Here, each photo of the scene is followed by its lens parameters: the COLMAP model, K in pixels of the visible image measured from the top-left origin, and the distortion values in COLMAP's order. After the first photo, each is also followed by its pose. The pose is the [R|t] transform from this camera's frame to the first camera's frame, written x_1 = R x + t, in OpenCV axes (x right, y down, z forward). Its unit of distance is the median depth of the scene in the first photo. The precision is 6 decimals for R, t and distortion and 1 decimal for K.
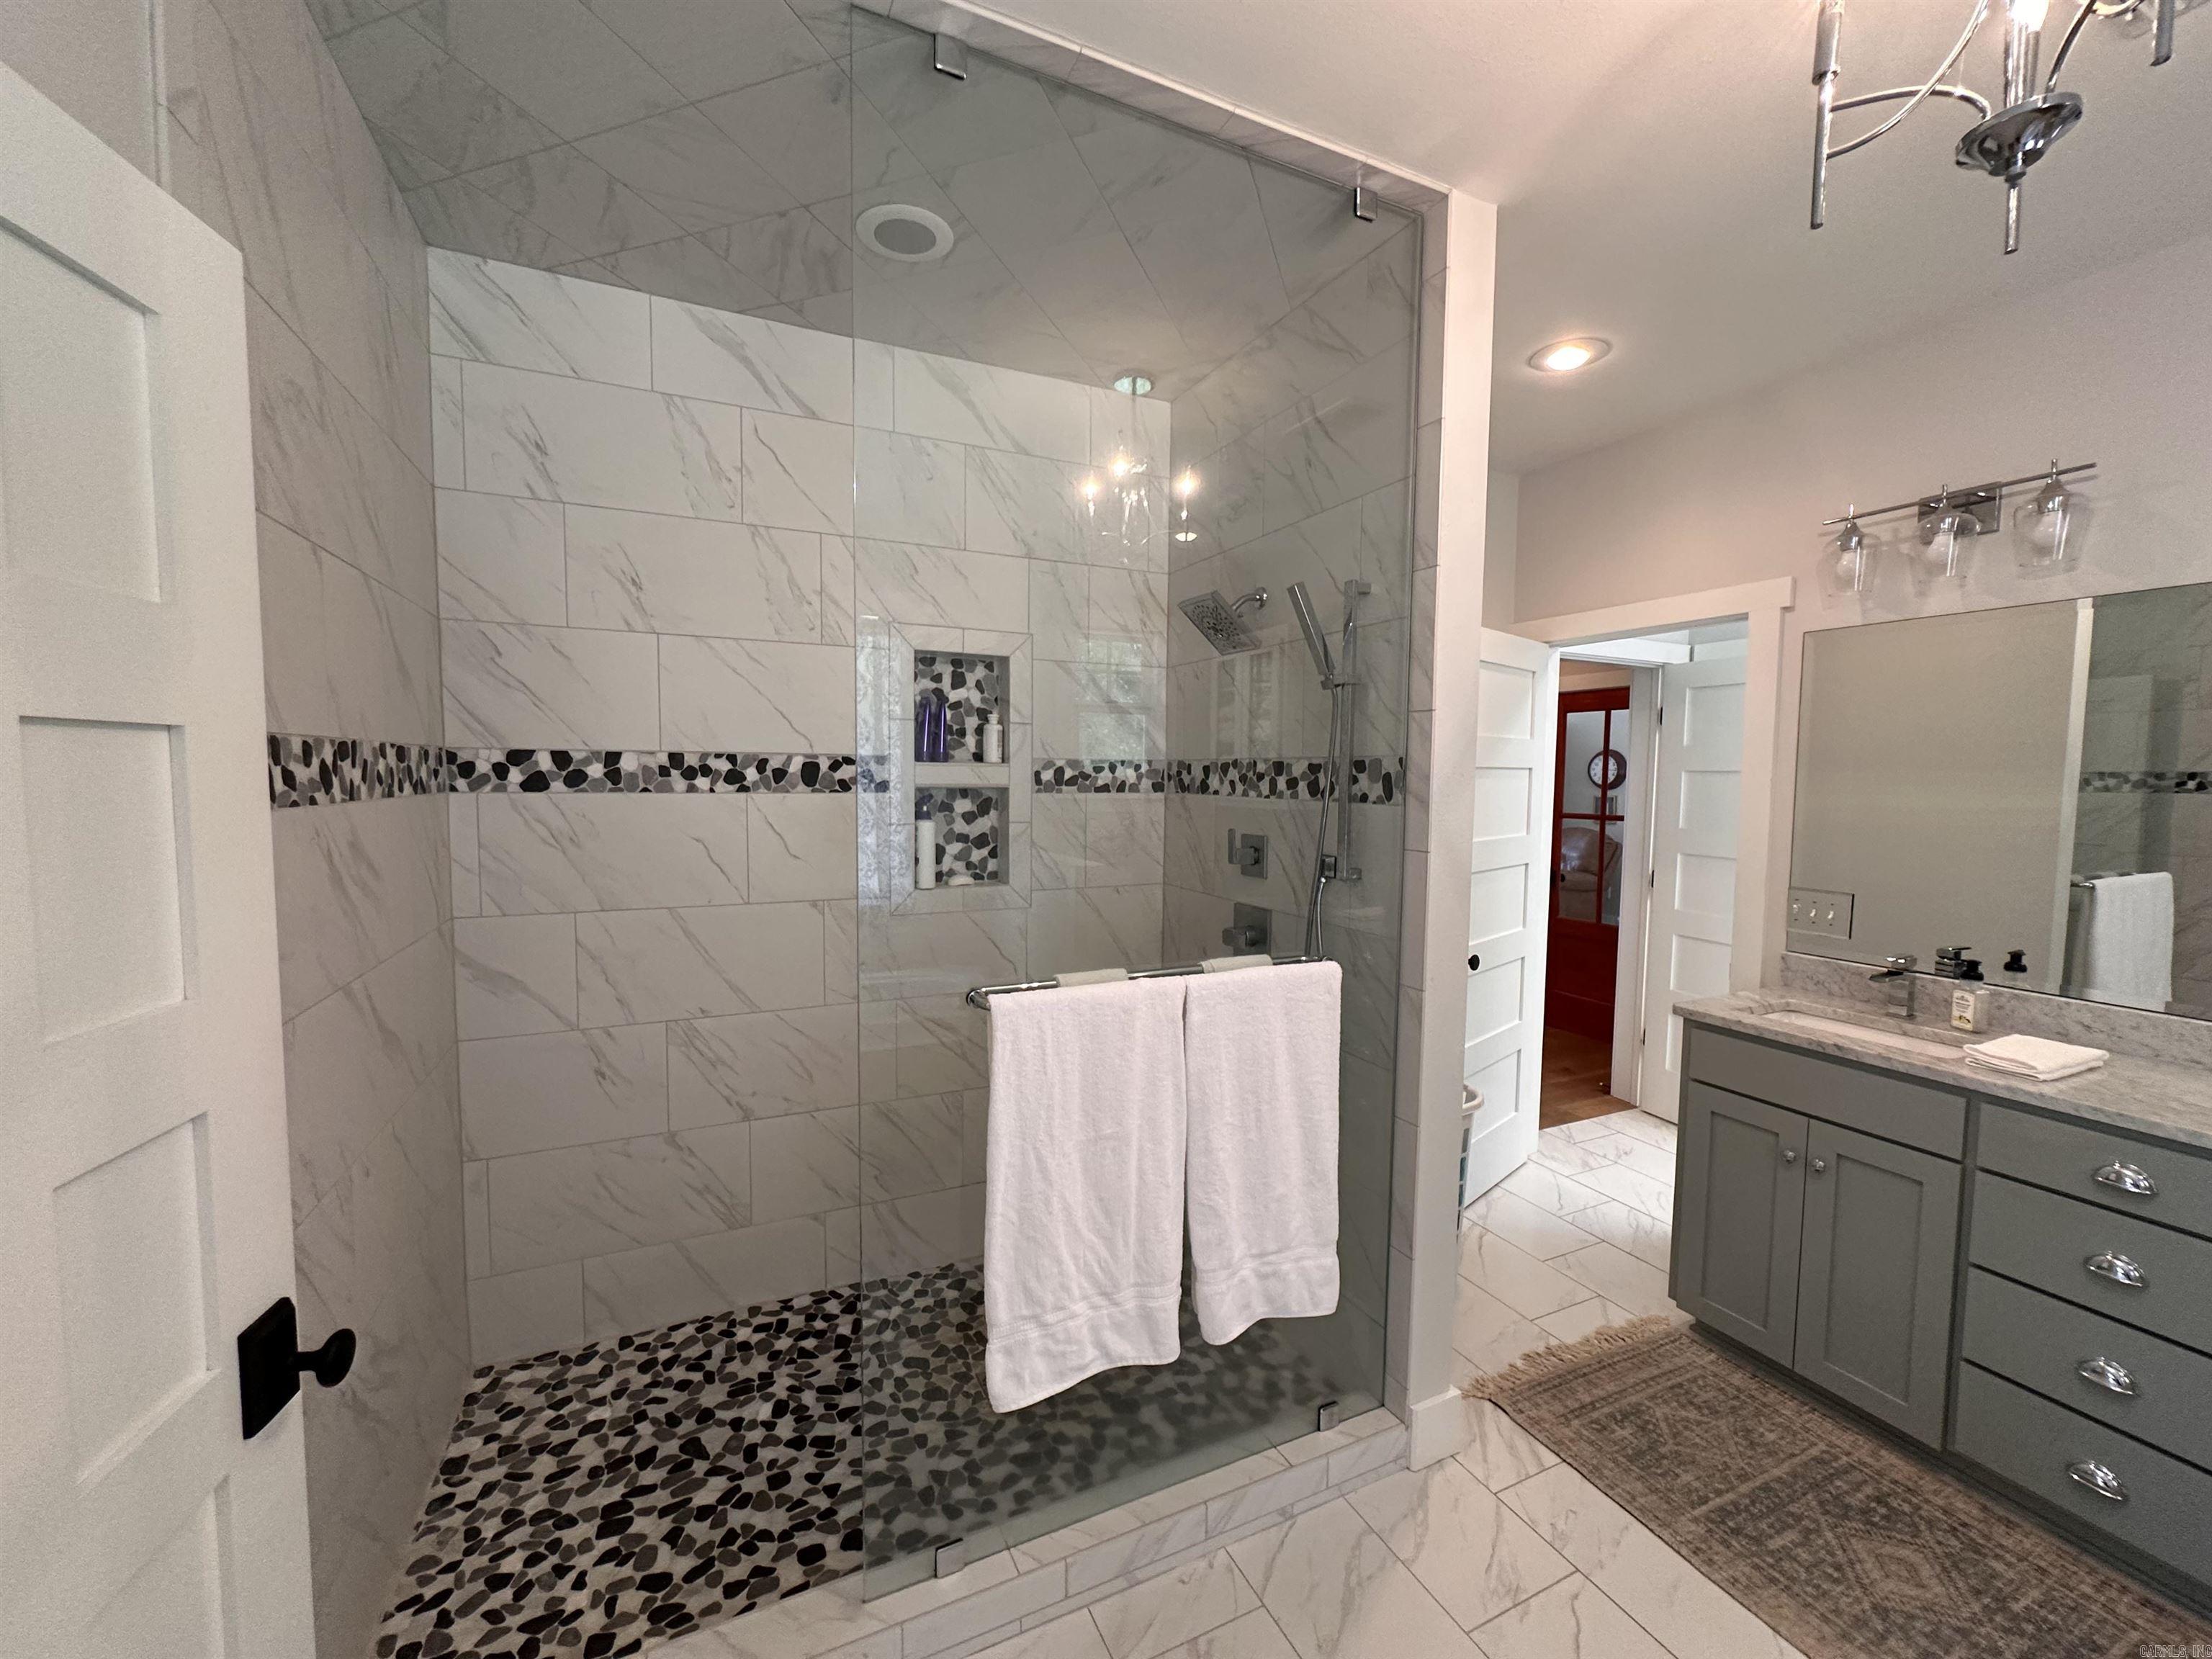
lens RADIAL K [[887.4, 0, 1110.7], [0, 887.4, 830.2], [0, 0, 1]] dist [-0.001980, 0.000730]
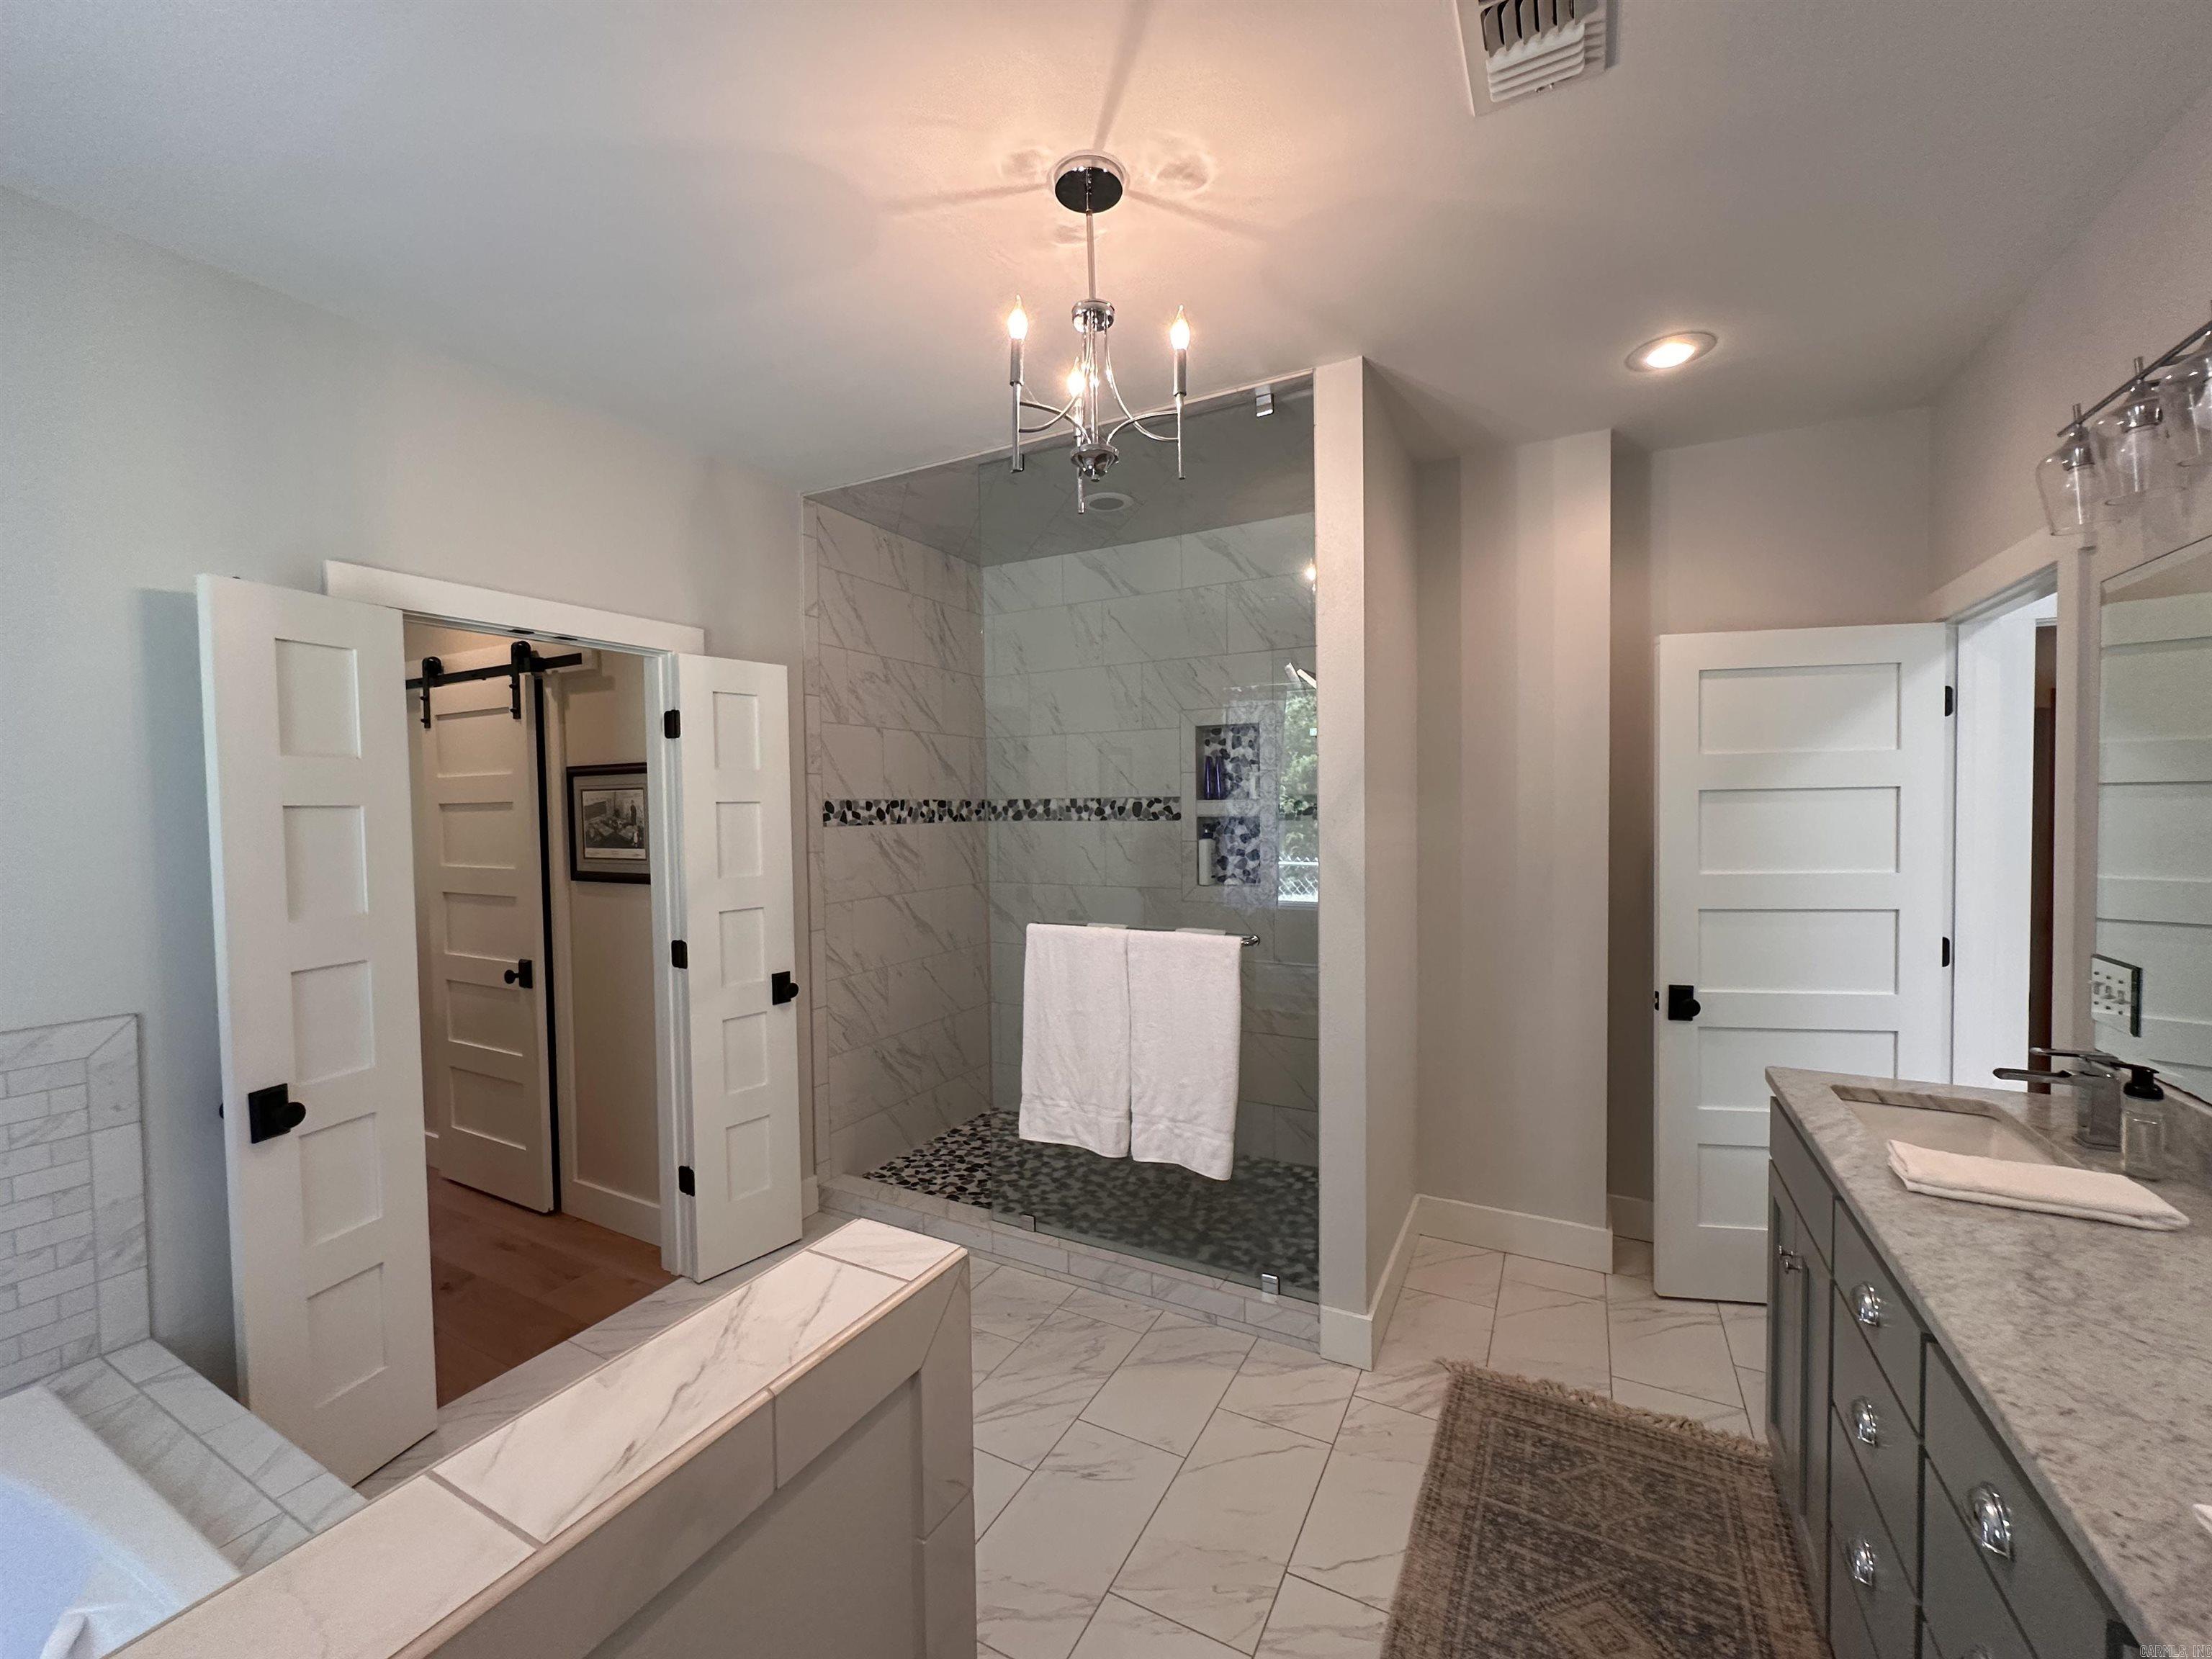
lens RADIAL K [[887.4, 0, 1097.8], [0, 887.4, 830.7], [0, 0, 1]] dist [-0.001980, 0.000730]
pose [[0.589125, 0.004496, -0.808029, 1.083015], [-0.034071, 0.999233, -0.019280, 0.011450], [0.807323, 0.038888, 0.588827, -0.021076]]
